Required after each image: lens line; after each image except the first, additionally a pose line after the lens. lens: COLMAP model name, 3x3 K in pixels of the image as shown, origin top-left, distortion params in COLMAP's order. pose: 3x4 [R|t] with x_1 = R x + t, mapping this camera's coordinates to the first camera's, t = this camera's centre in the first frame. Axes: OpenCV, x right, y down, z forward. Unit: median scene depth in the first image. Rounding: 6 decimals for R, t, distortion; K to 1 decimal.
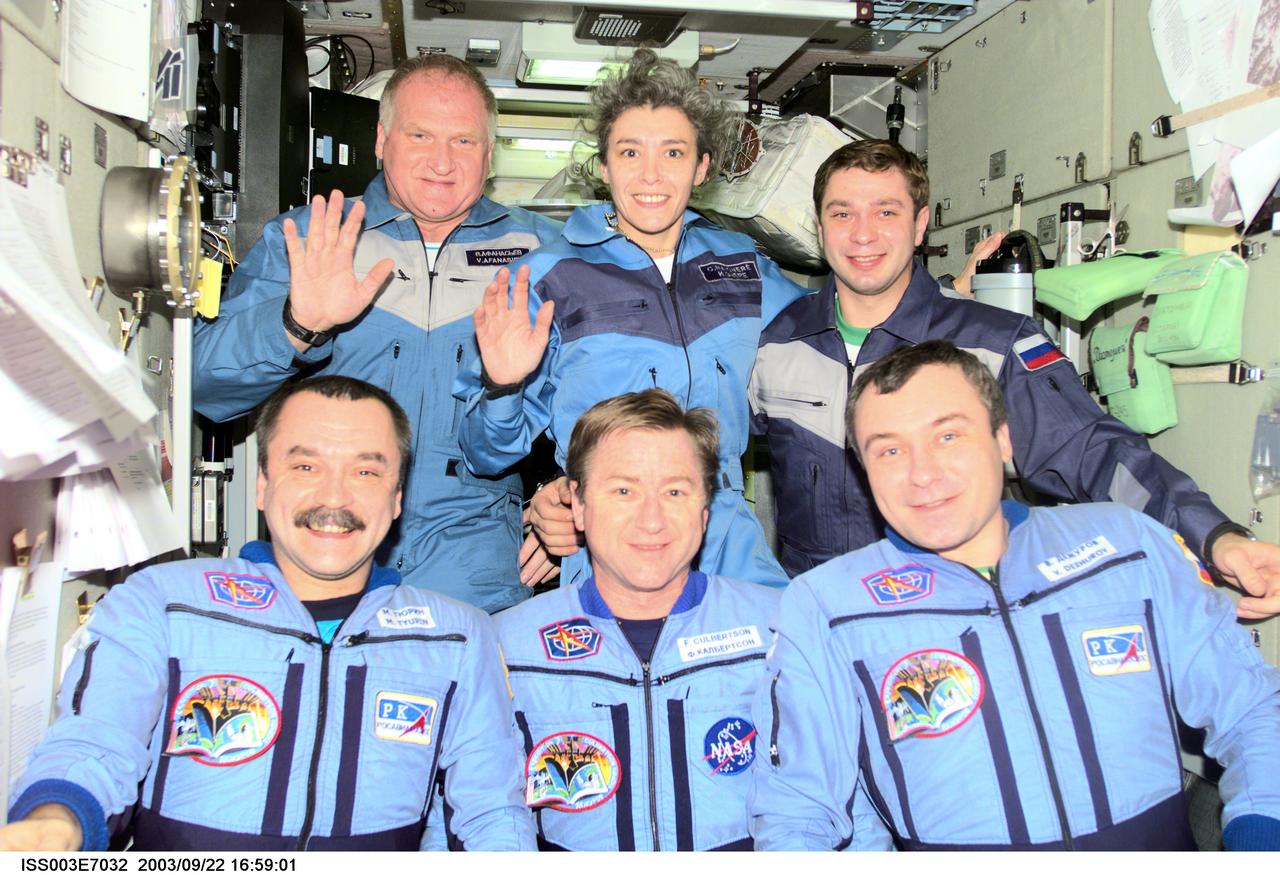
lens RADIAL K [[1414.6, 0, 642.9], [0, 1414.6, 416.2], [0, 0, 1]] dist [-0.060549, 0.084591]
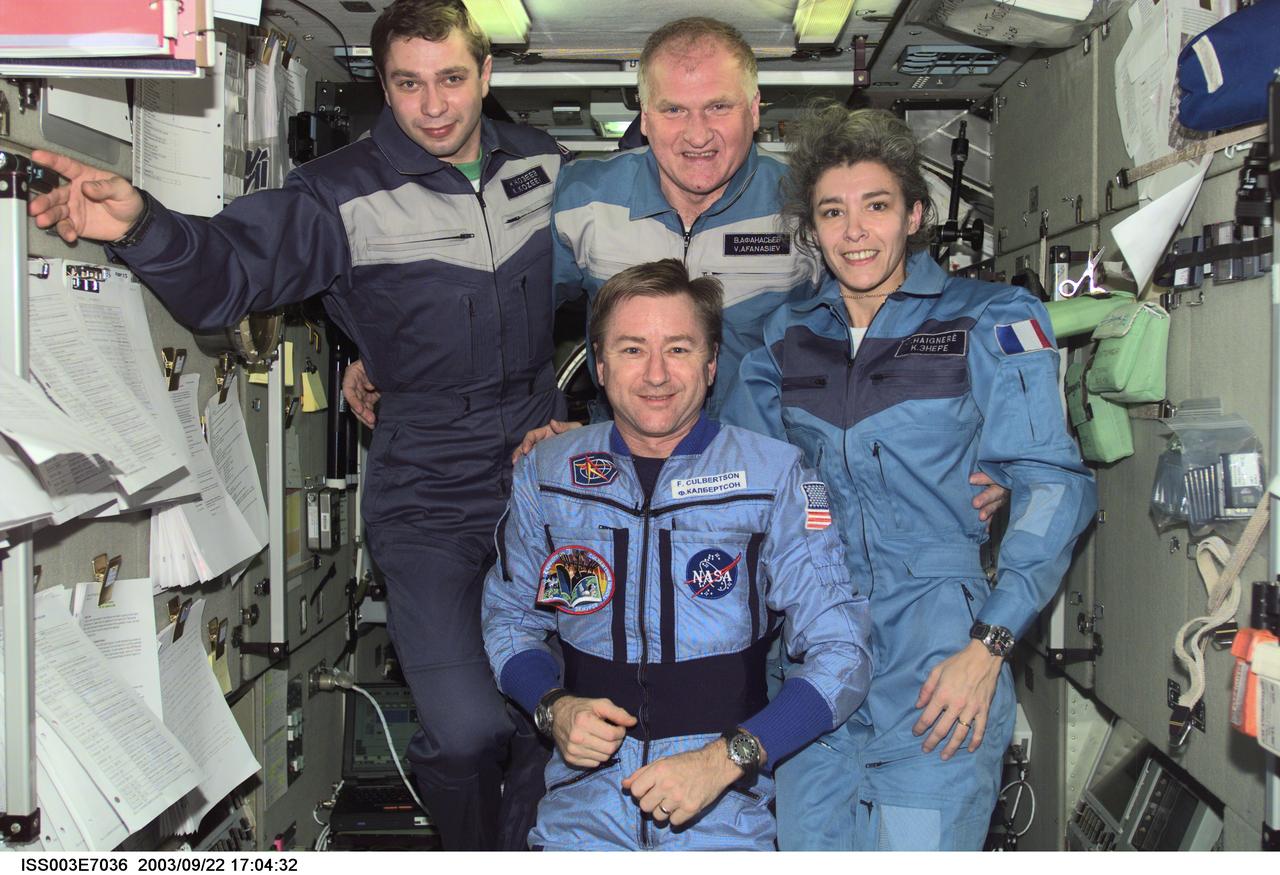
lens RADIAL K [[1414.6, 0, 642.9], [0, 1414.6, 416.2], [0, 0, 1]] dist [-0.060549, 0.084591]
pose [[0.982312, -0.006342, -0.187142, 0.189877], [0.008897, 0.999878, 0.012818, -0.037012], [0.187038, -0.014256, 0.982249, -0.121794]]
